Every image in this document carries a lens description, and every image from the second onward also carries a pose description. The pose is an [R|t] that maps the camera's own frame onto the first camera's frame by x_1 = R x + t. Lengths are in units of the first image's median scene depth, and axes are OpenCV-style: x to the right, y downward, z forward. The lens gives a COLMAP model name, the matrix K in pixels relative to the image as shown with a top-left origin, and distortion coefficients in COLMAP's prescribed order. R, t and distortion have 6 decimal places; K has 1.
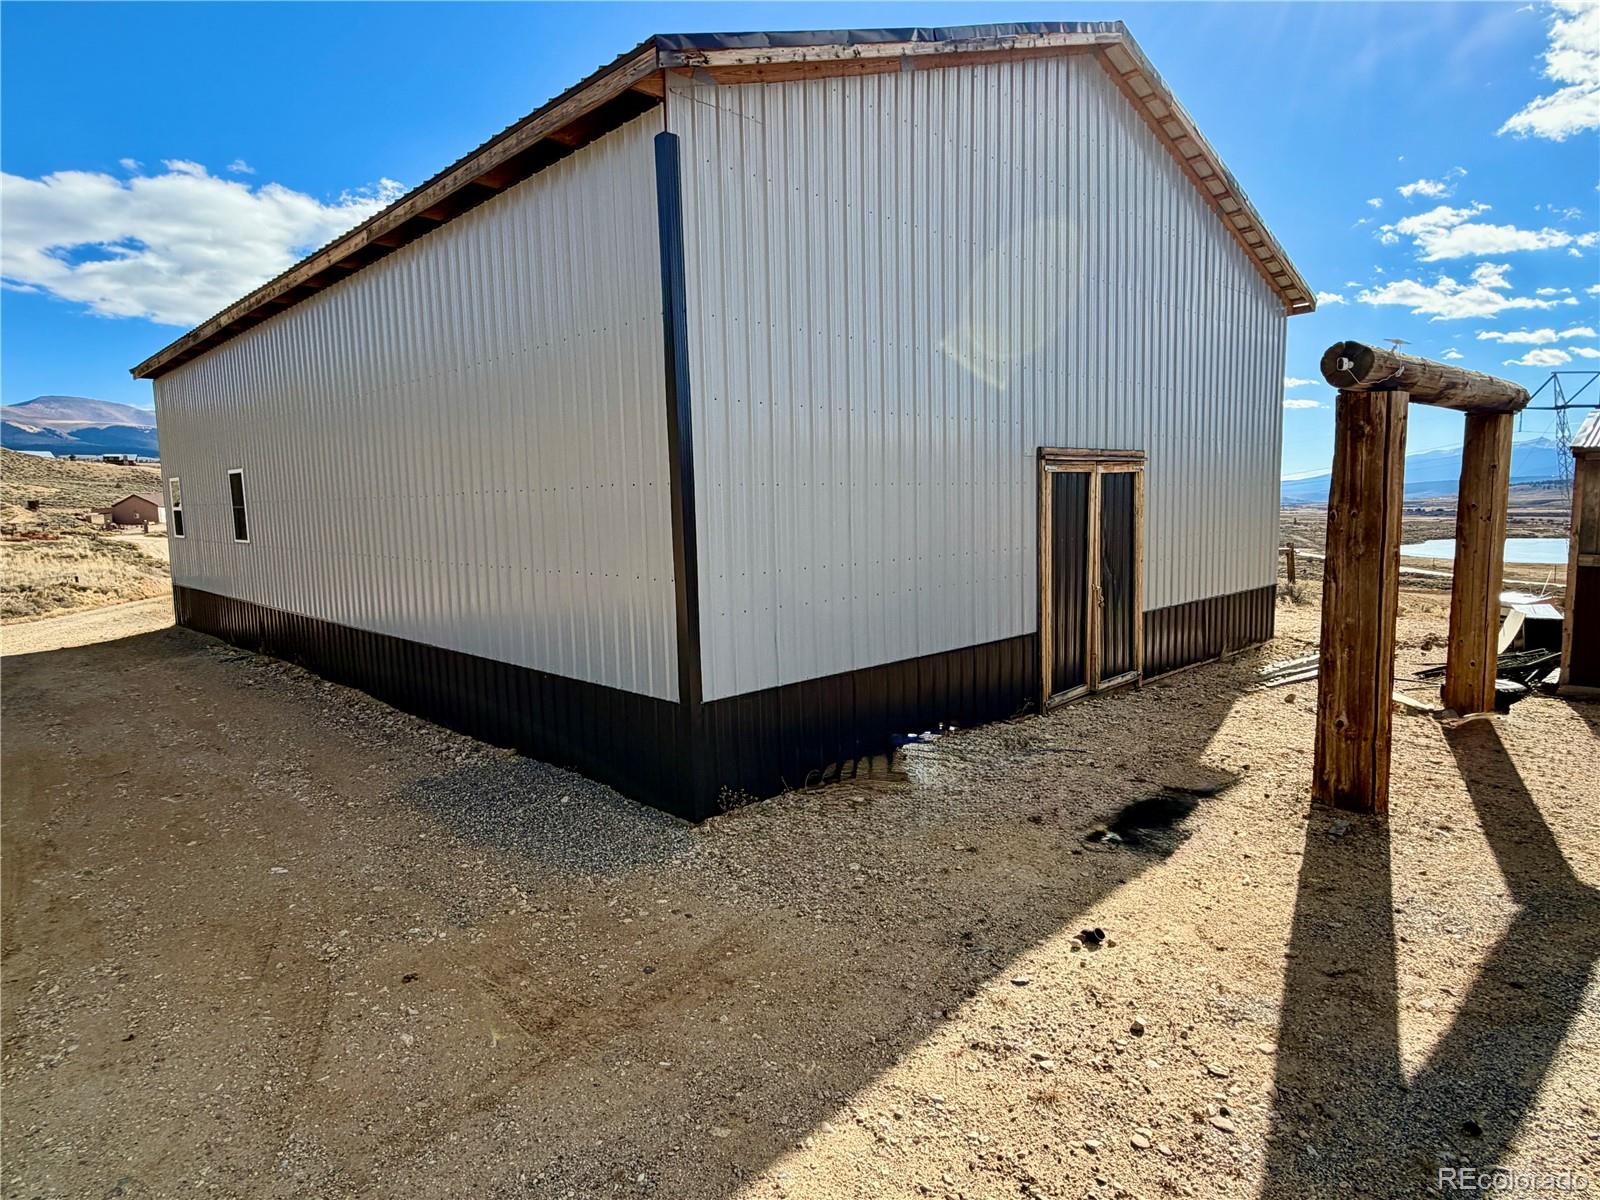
lens RADIAL K [[925.9, 0, 792.7], [0, 925.9, 596.1], [0, 0, 1]] dist [0.017489, -0.003428]
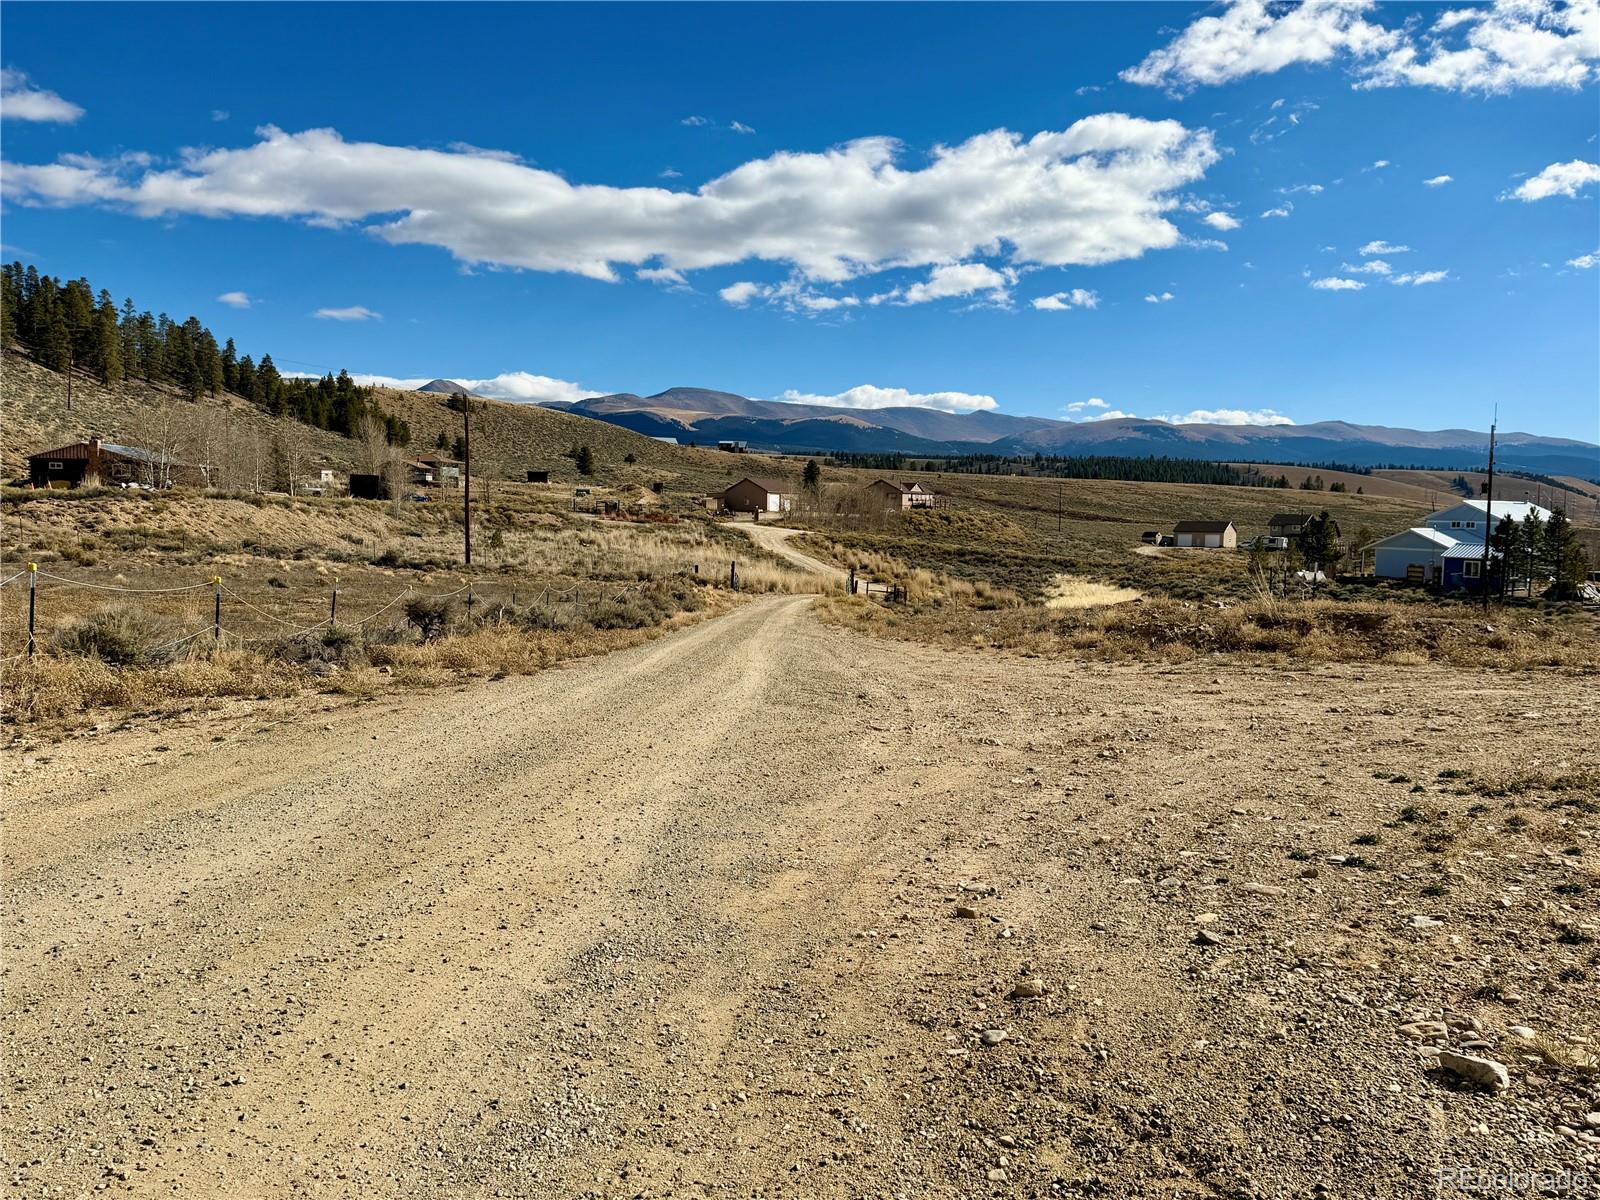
lens RADIAL K [[1163.1, 0, 801.5], [0, 1163.1, 600.6], [0, 0, 1]] dist [0.001466, 0.000025]
pose [[0.848617, 0.076914, -0.523387, -0.104995], [-0.088175, 0.996099, 0.003416, -0.001571], [0.521608, 0.043251, 0.852088, 0.128025]]
